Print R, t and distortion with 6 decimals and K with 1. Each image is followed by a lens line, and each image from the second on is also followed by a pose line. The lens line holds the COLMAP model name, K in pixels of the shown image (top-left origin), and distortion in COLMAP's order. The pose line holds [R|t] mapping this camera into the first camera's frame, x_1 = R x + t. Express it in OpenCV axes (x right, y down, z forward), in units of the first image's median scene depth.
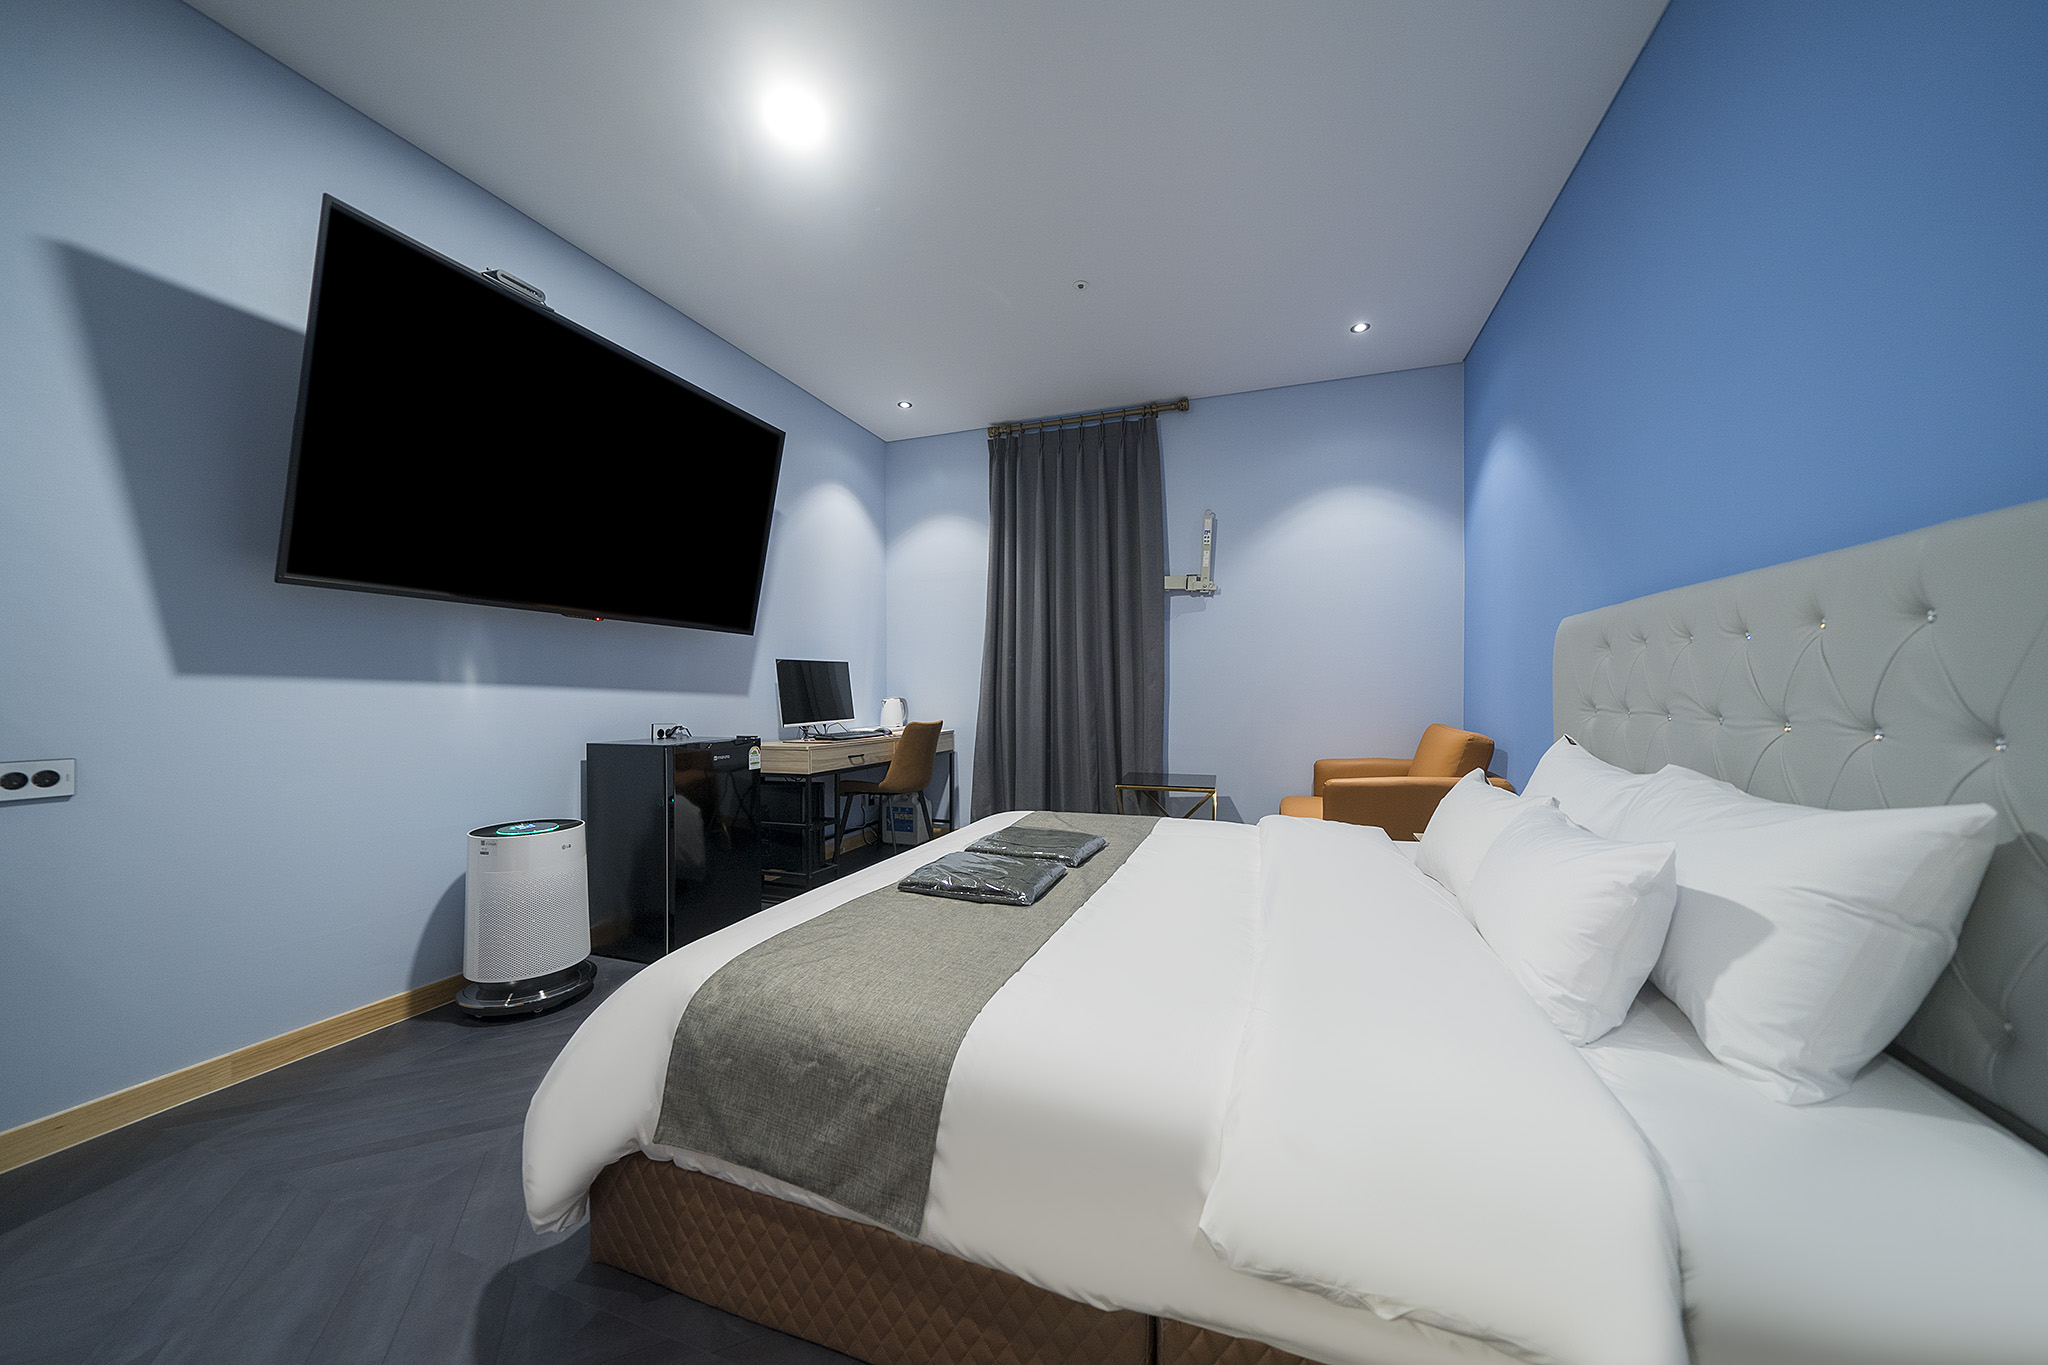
lens RADIAL K [[709.3, 0, 1021.2], [0, 709.3, 690.2], [0, 0, 1]] dist [-0.002093, -0.000102]
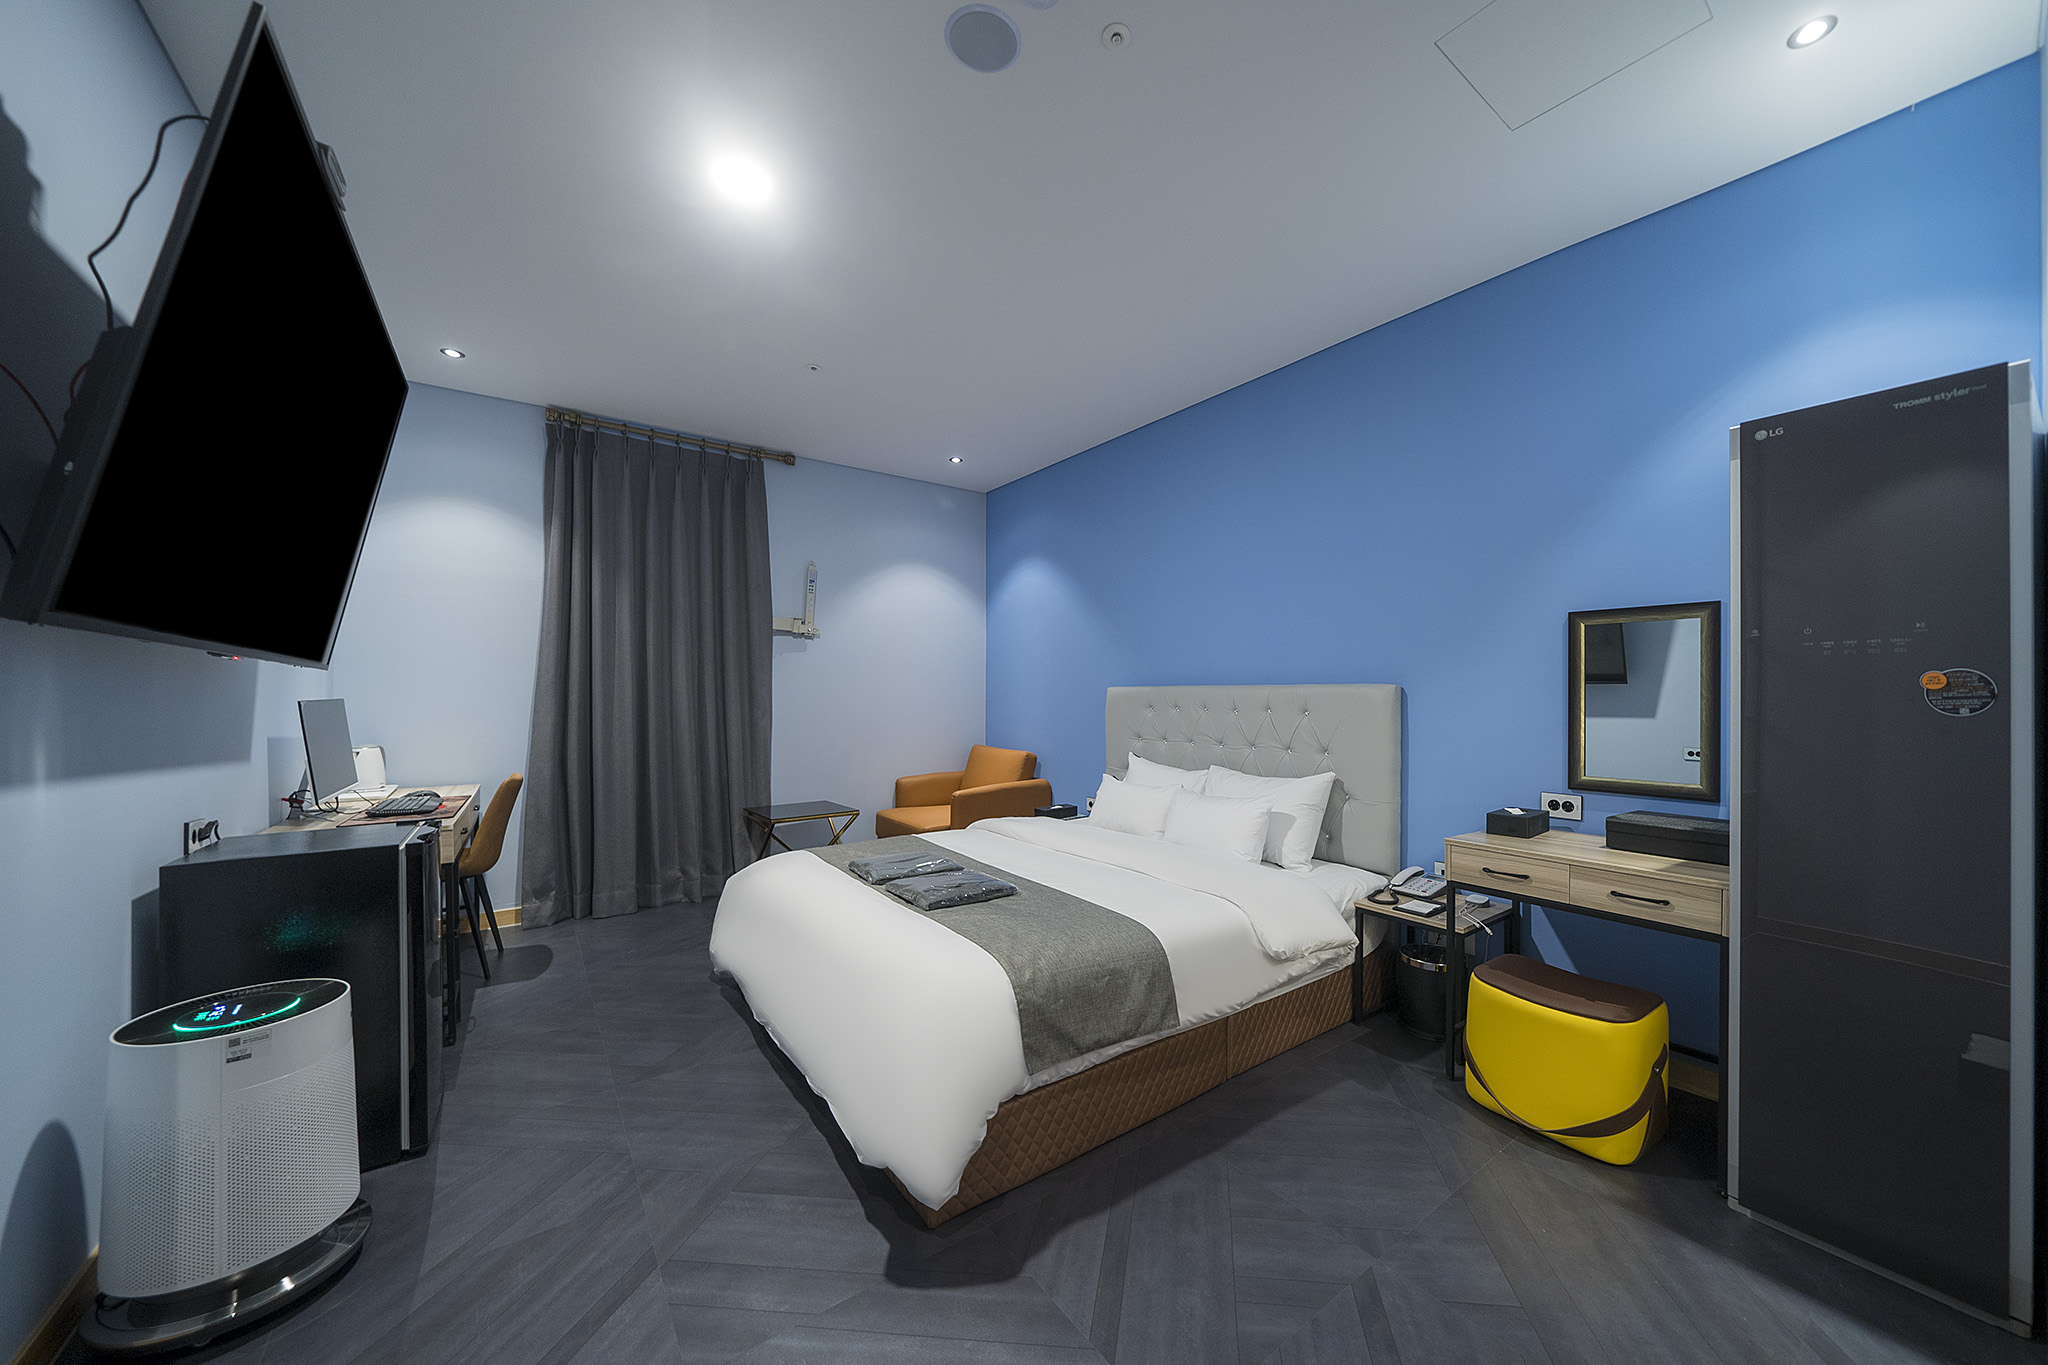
lens RADIAL K [[728.7, 0, 1111.5], [0, 728.7, 687.4], [0, 0, 1]] dist [-0.000264, -0.000042]
pose [[0.513495, 0.012469, 0.858002, -0.714268], [-0.000653, 0.999900, -0.014140, -0.063627], [-0.858092, 0.006700, 0.513452, 0.024218]]
